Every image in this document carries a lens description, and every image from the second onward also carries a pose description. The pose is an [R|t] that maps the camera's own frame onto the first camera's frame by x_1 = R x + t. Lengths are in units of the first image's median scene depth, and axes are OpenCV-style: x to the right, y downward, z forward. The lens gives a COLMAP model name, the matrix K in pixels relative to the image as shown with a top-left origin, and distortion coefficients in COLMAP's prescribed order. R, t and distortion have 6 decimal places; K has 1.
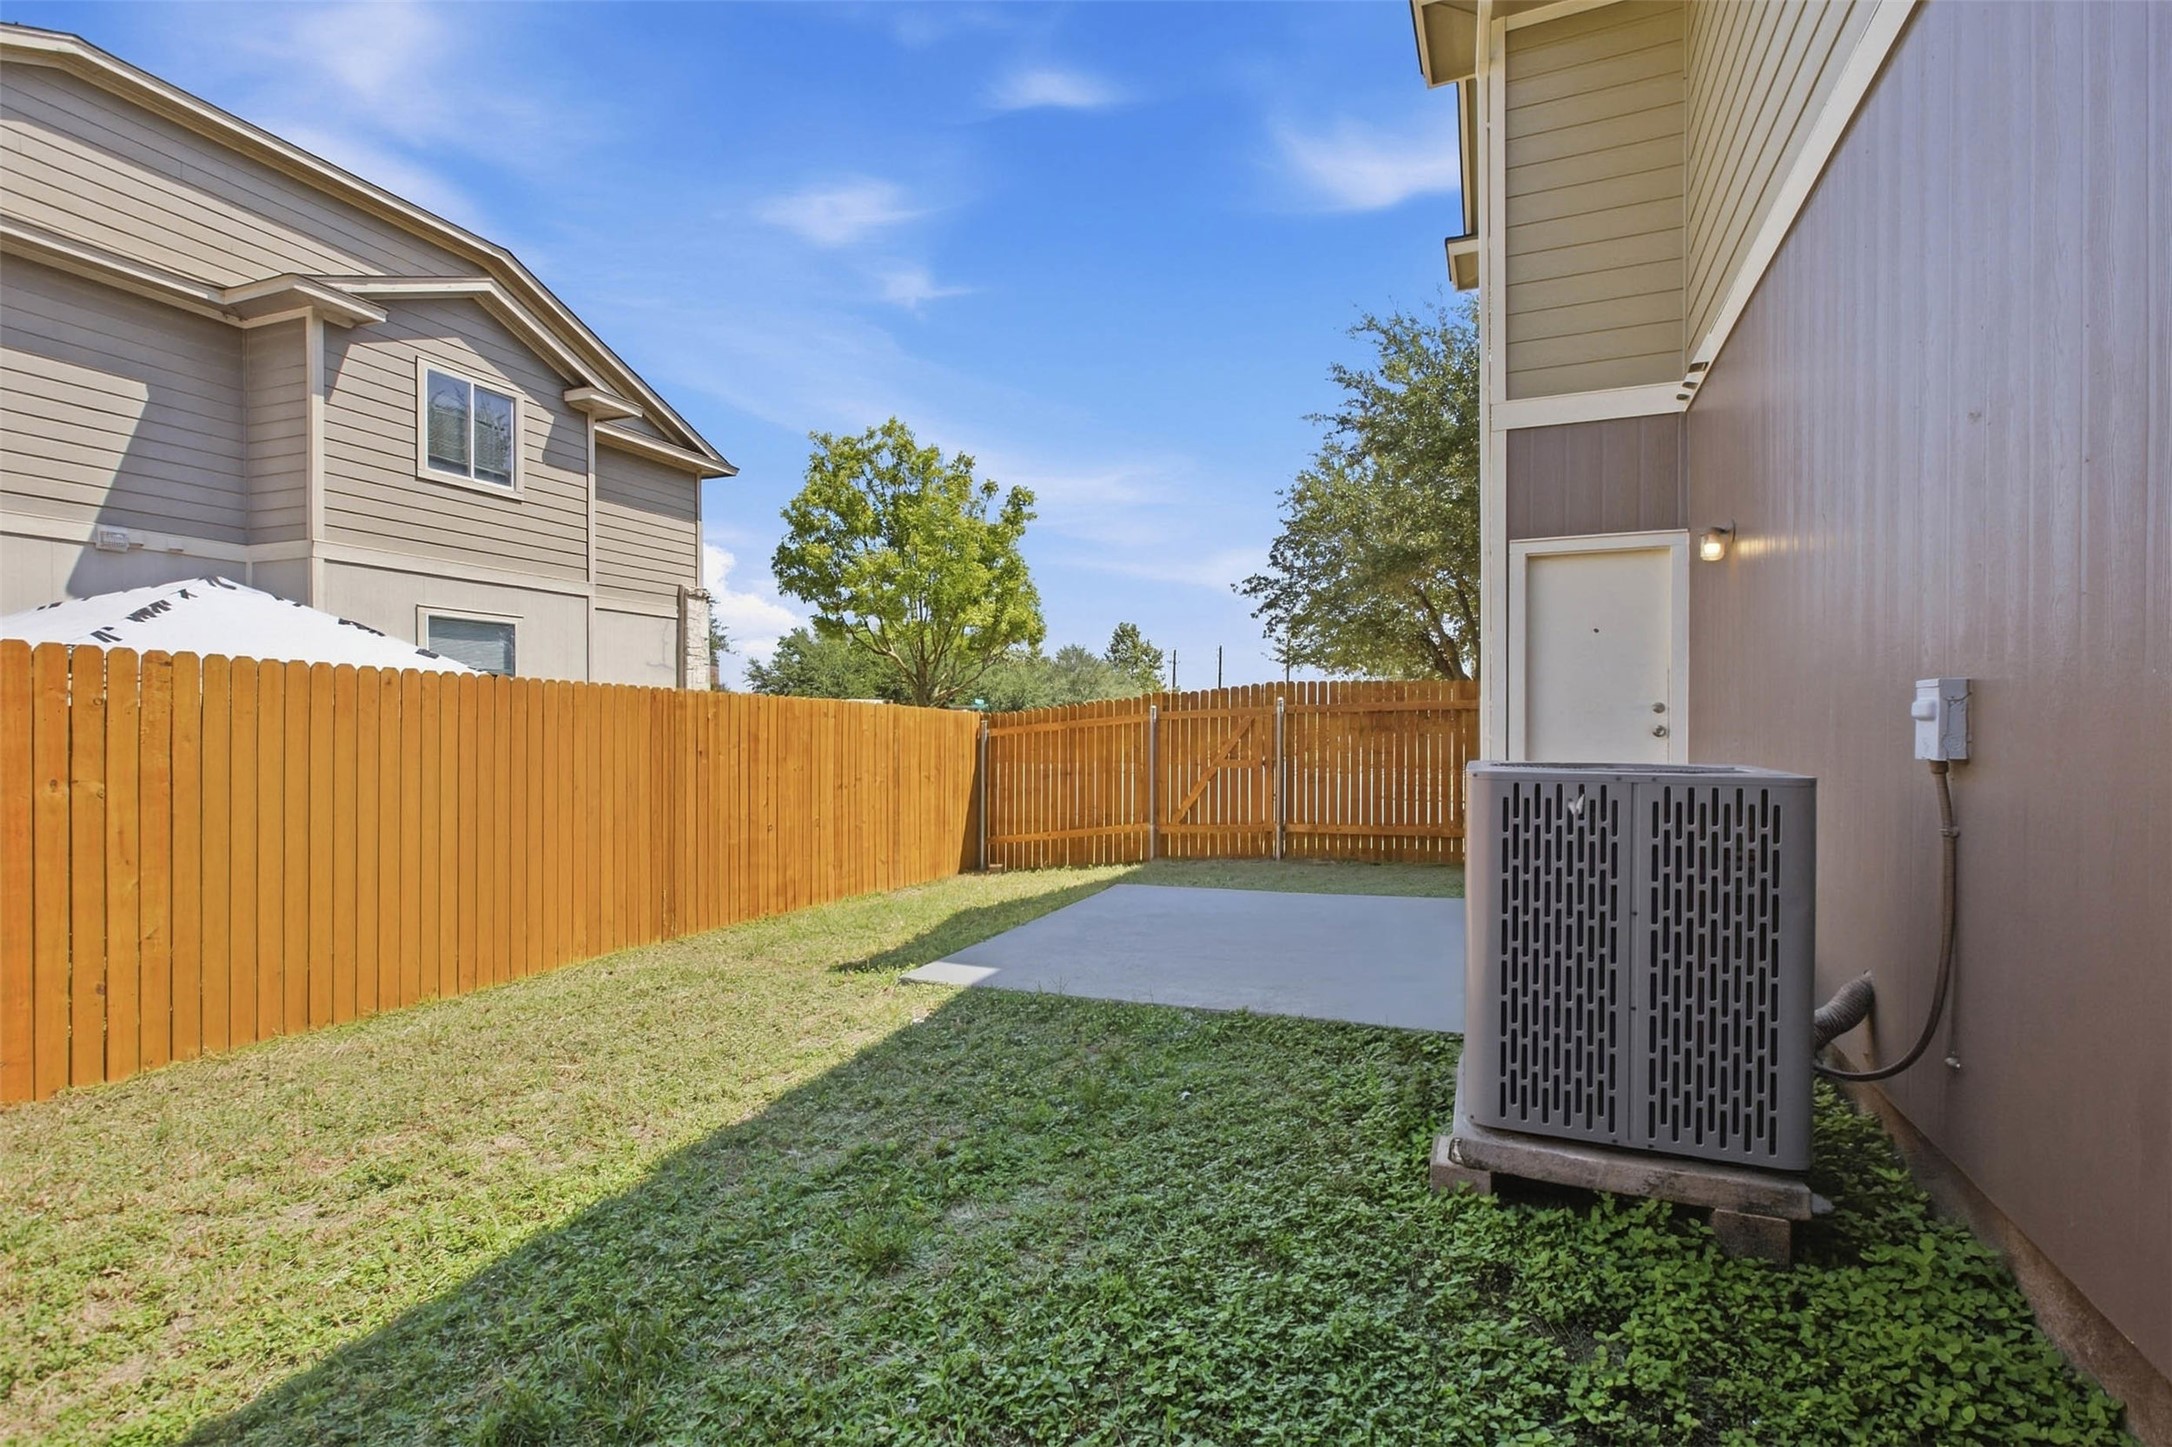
lens RADIAL K [[989.6, 0, 1086.0], [0, 989.6, 723.5], [0, 0, 1]] dist [-0.001099, -0.000348]
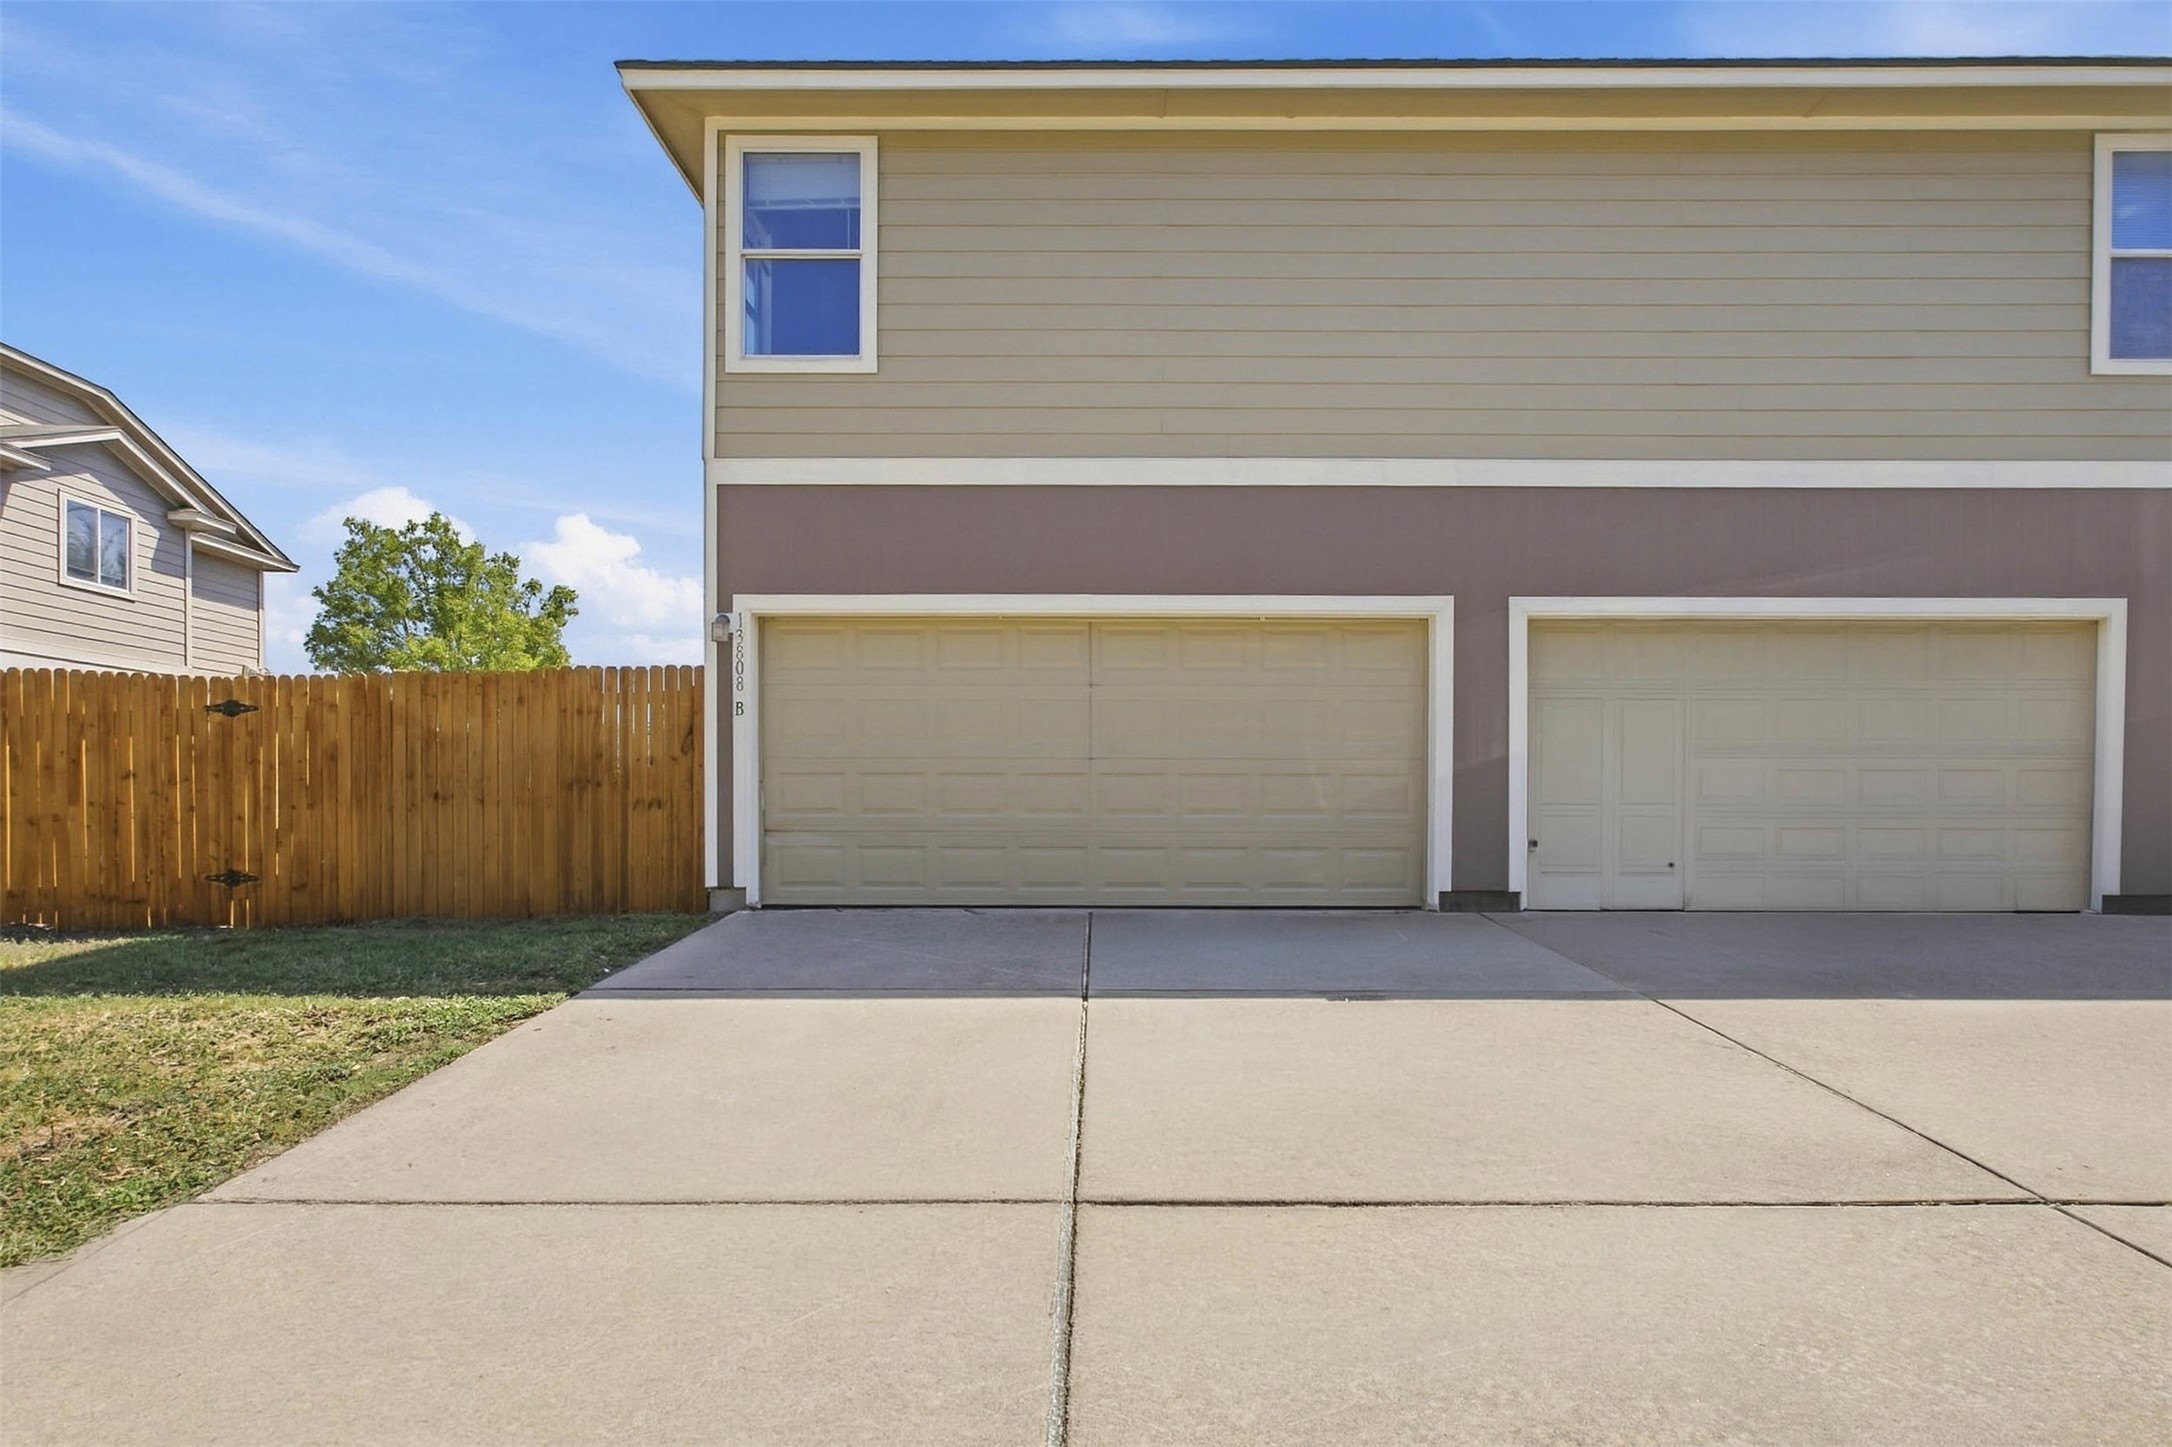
lens RADIAL K [[1129.5, 0, 1090.7], [0, 1129.5, 820.1], [0, 0, 1]] dist [0.001434, 0.001174]
pose [[0.924806, 0.001716, 0.380436, 0.002096], [-0.003970, 0.999979, 0.005141, 0.023595], [-0.380419, -0.006265, 0.924793, -0.459426]]
